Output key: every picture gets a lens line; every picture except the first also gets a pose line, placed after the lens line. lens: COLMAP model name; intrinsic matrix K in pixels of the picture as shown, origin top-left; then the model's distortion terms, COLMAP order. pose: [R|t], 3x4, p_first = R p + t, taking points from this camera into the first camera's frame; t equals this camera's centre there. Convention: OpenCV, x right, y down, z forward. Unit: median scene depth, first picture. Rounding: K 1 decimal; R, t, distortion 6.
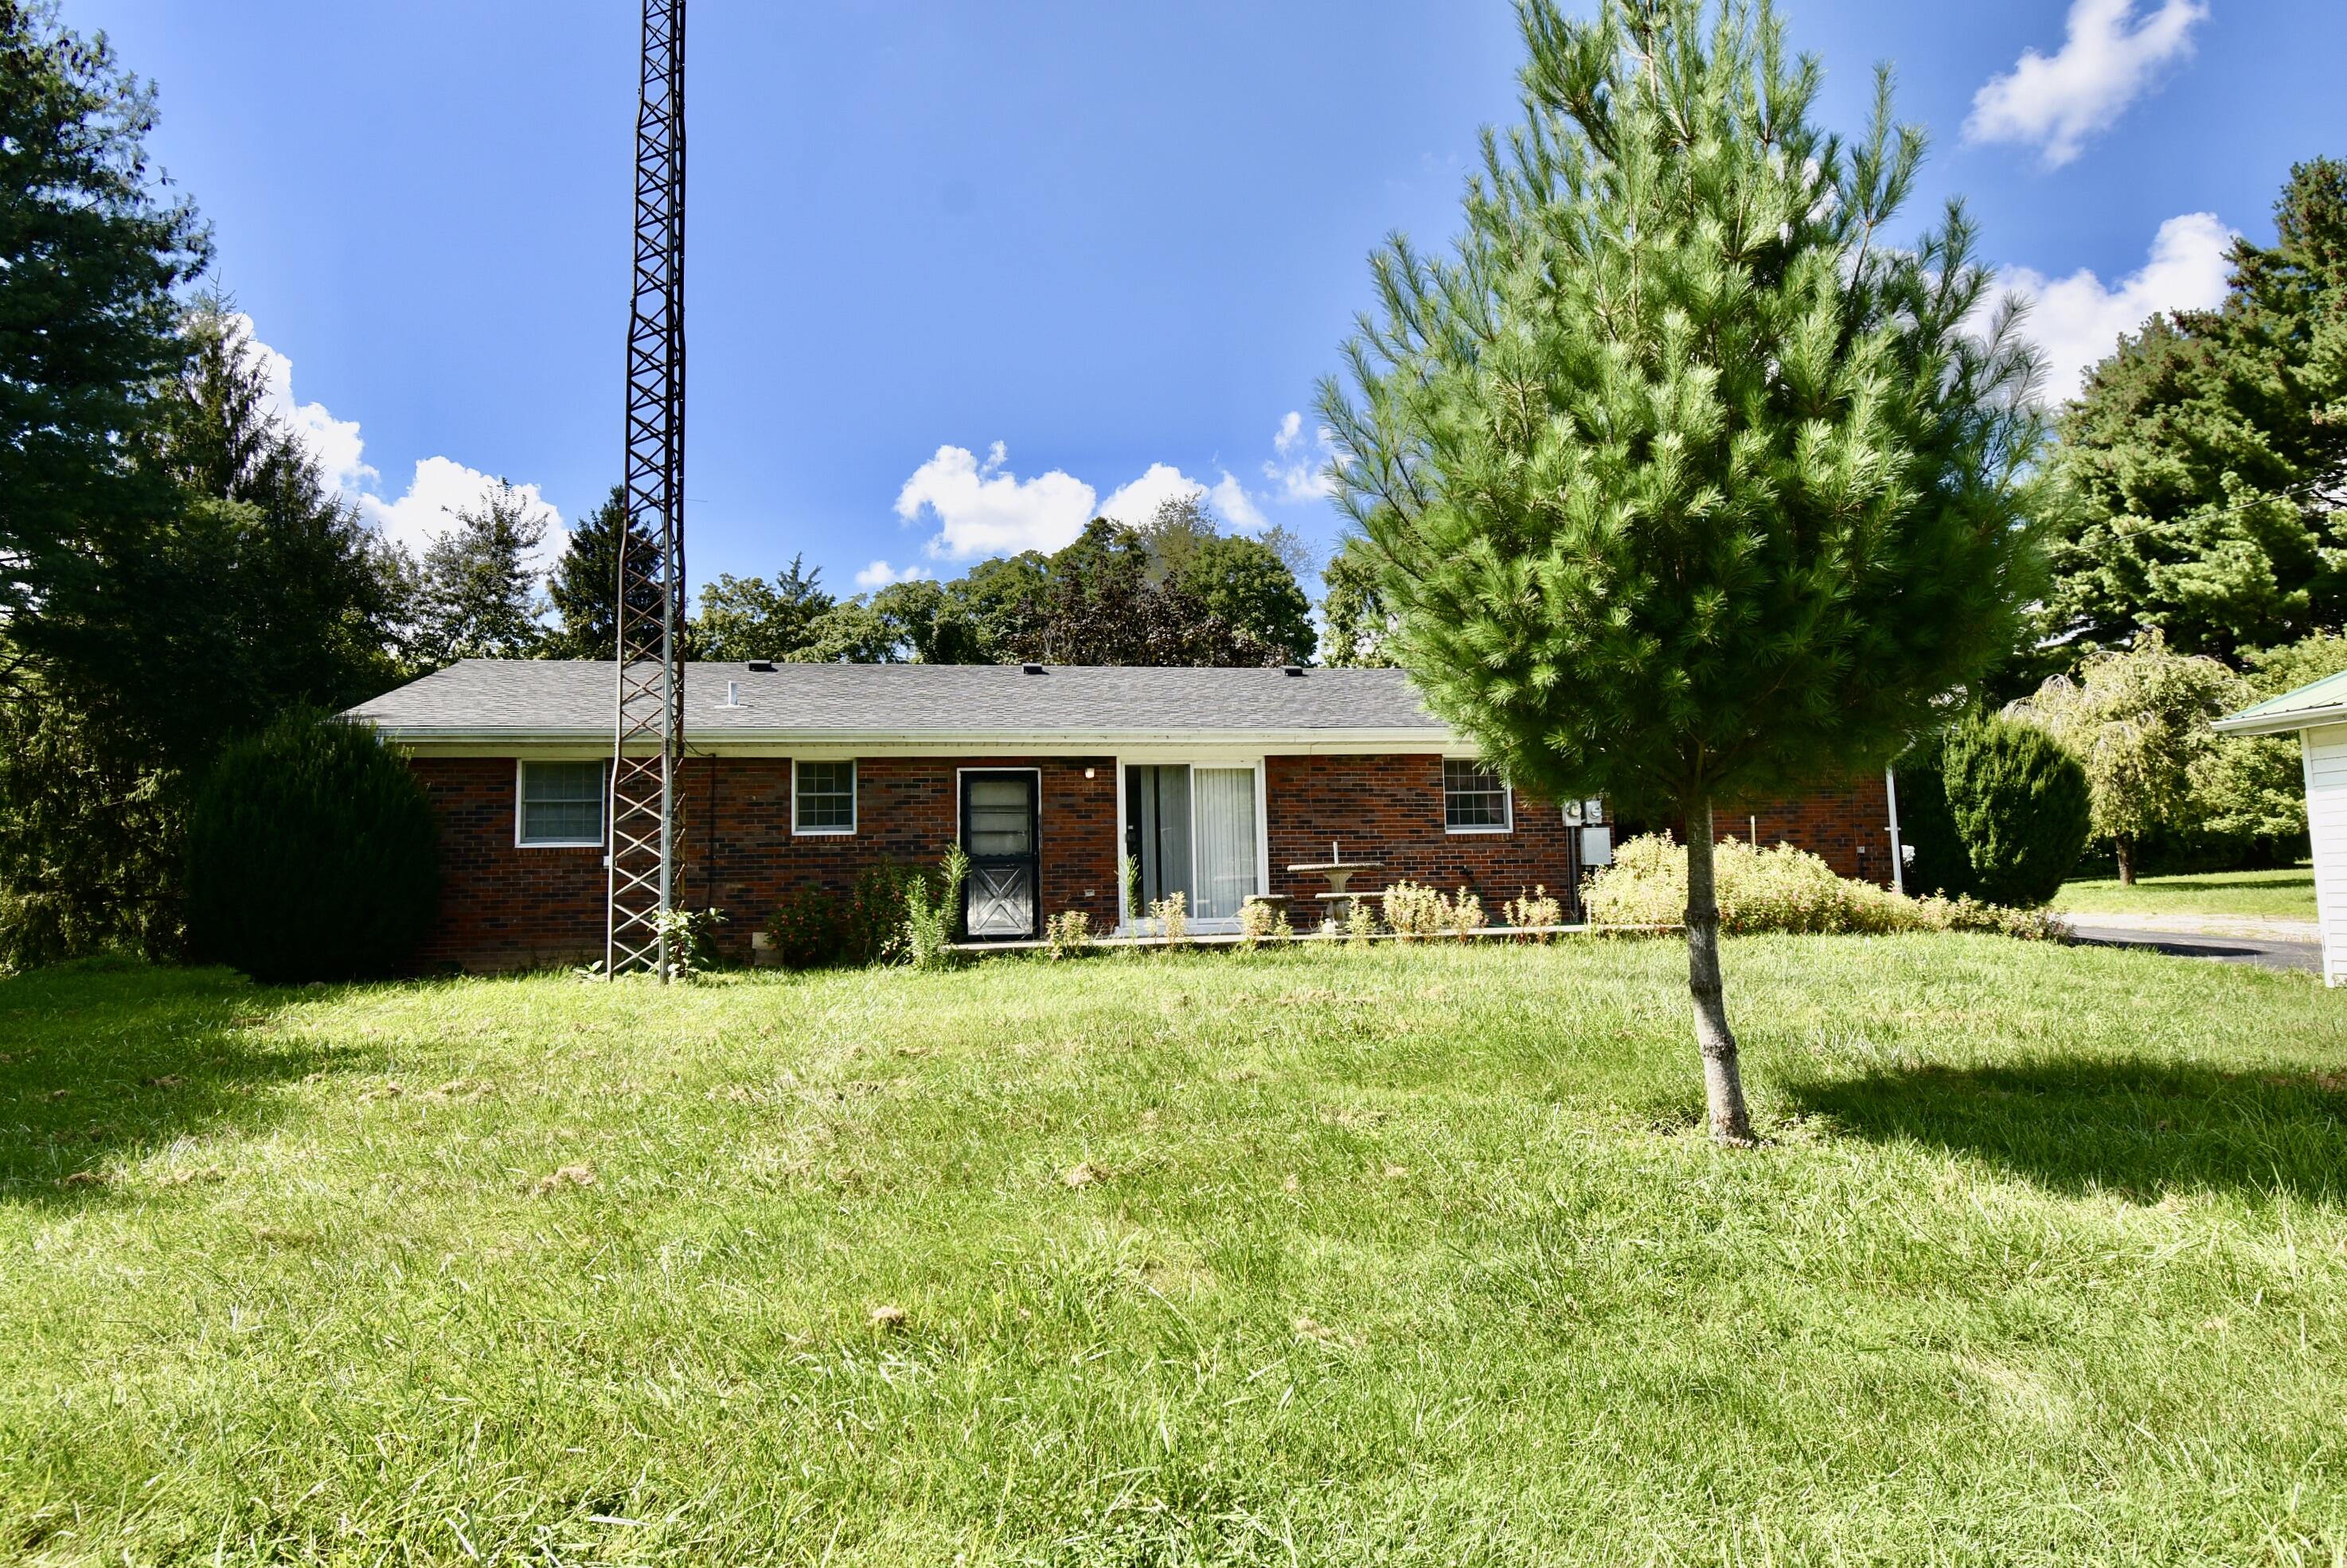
lens RADIAL K [[1352.8, 0, 1173.5], [0, 1352.8, 784.0], [0, 0, 1]] dist [0.028331, -0.048368]
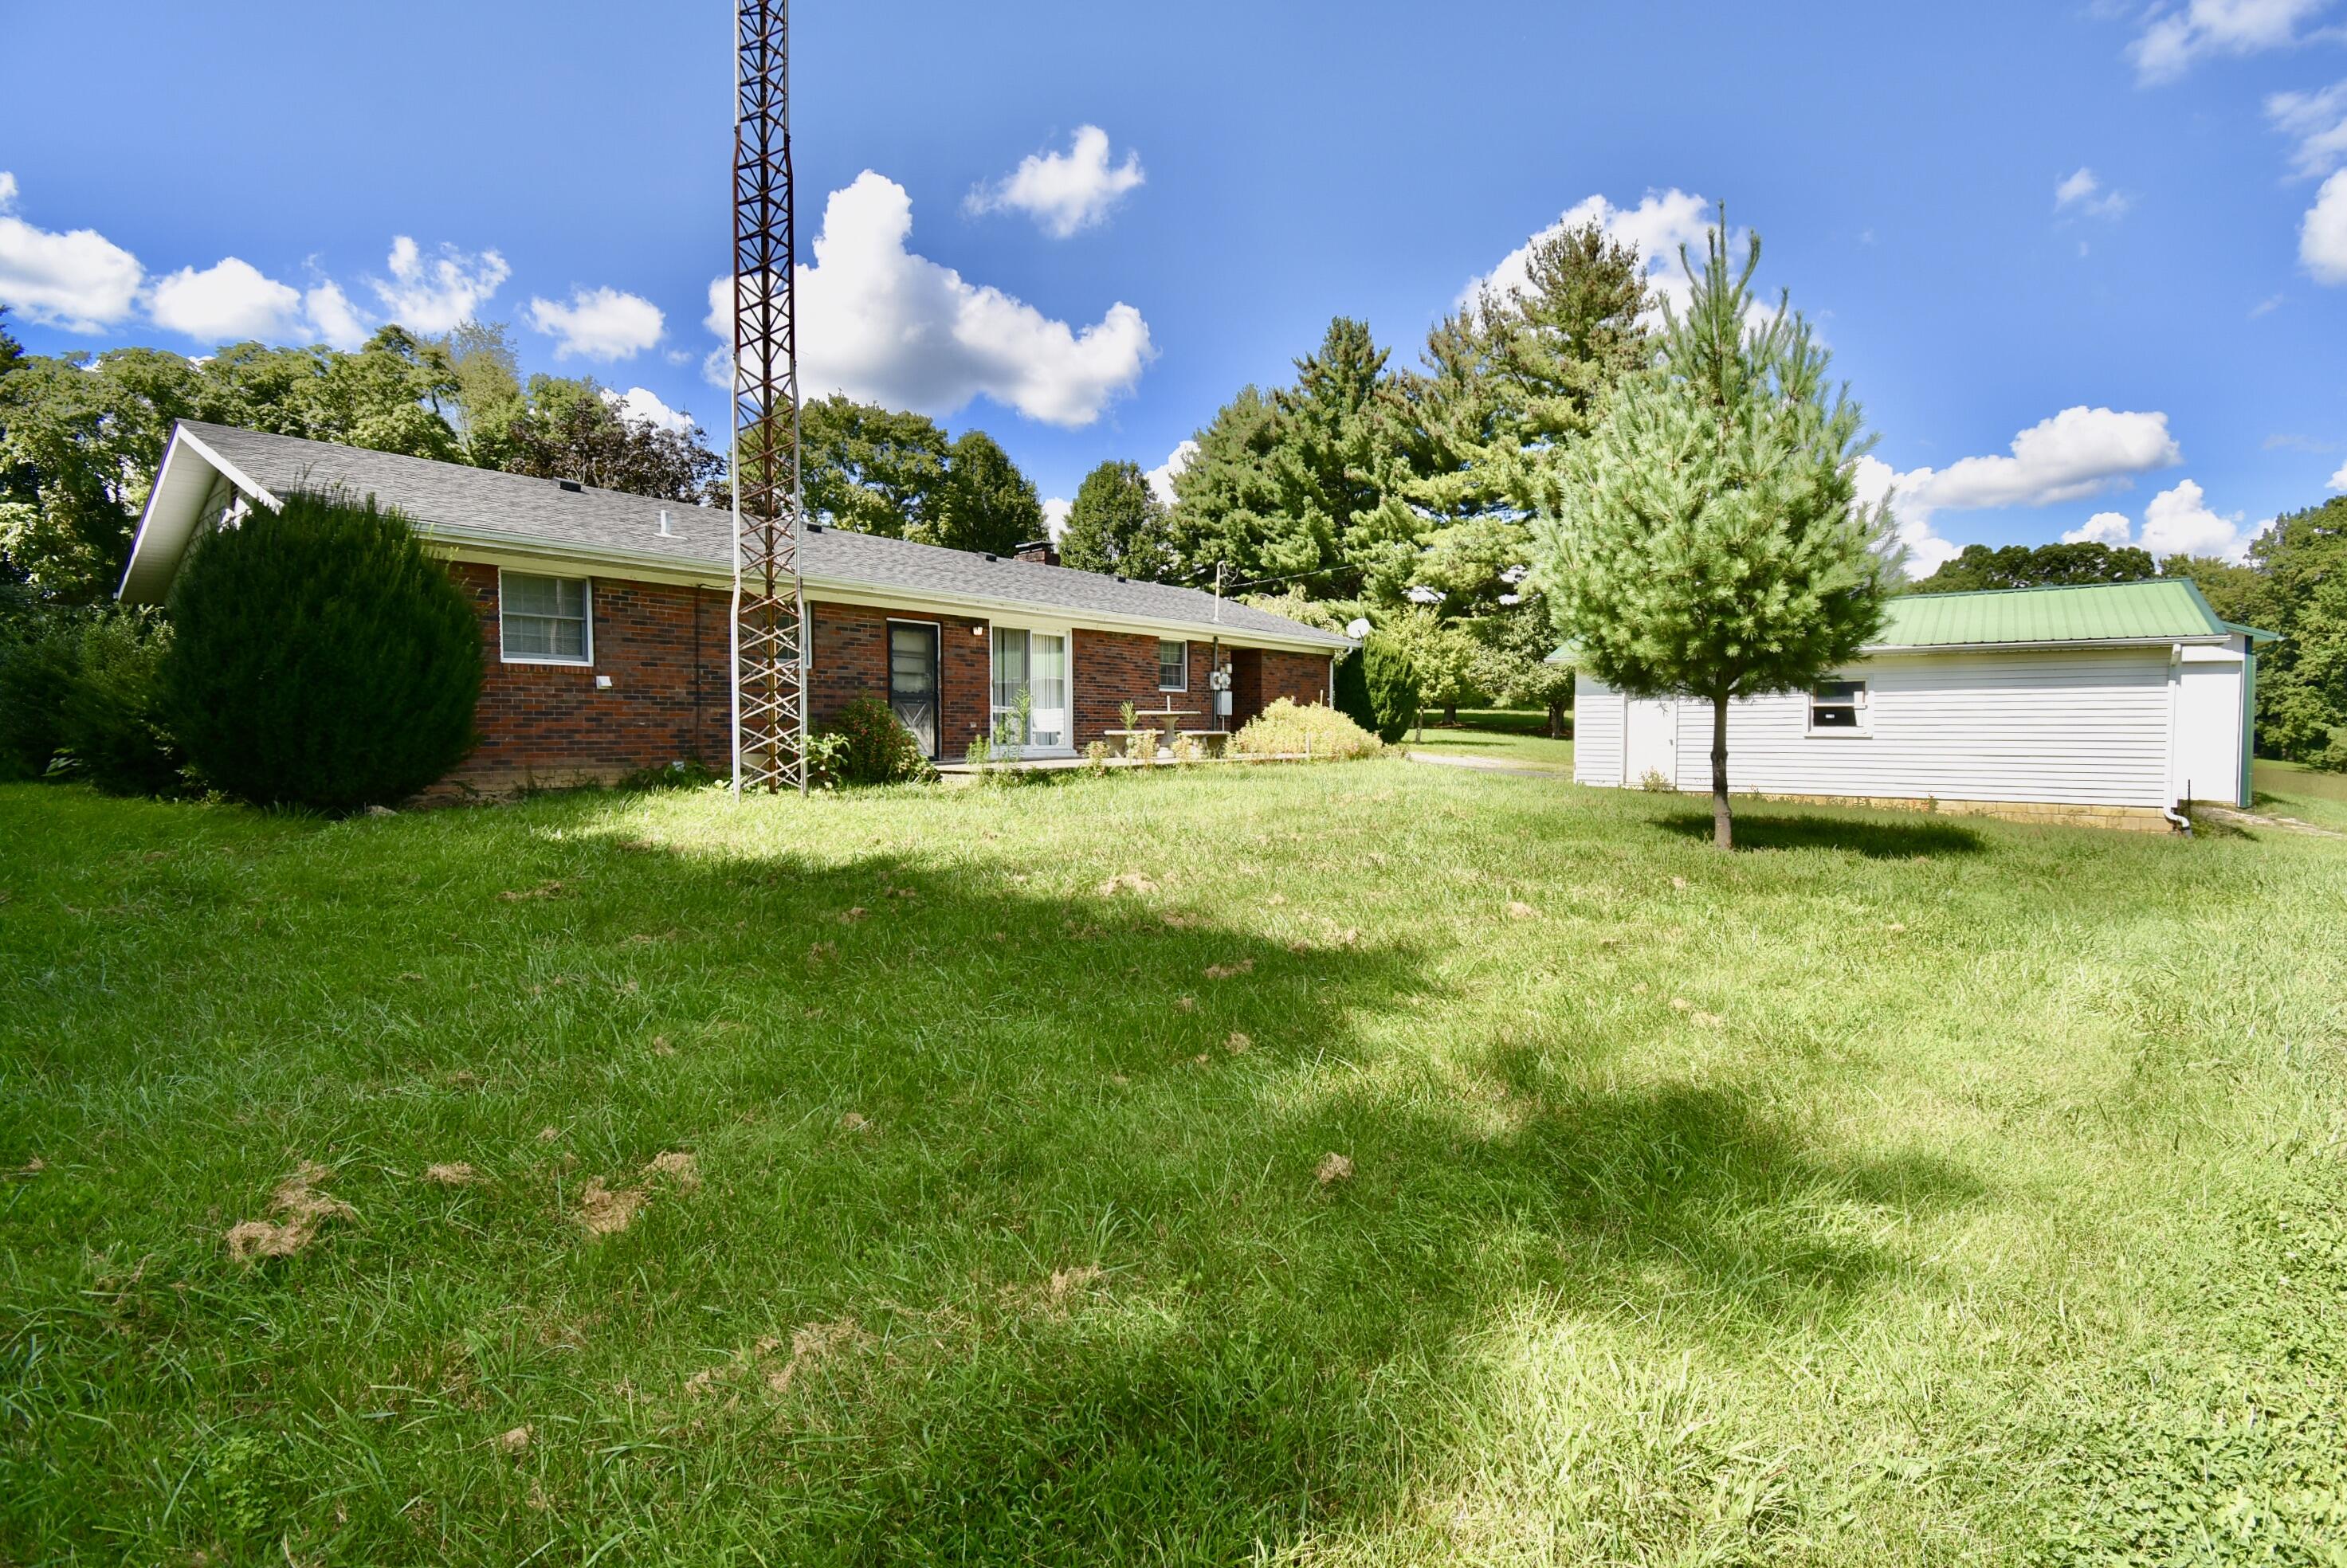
lens RADIAL K [[1047.1, 0, 1165.5], [0, 1047.1, 770.8], [0, 0, 1]] dist [0.020666, -0.023959]
pose [[0.755778, -0.001520, 0.654826, -0.245617], [-0.081622, 0.991980, 0.096508, 0.005473], [-0.649721, -0.126387, 0.749592, 0.056689]]
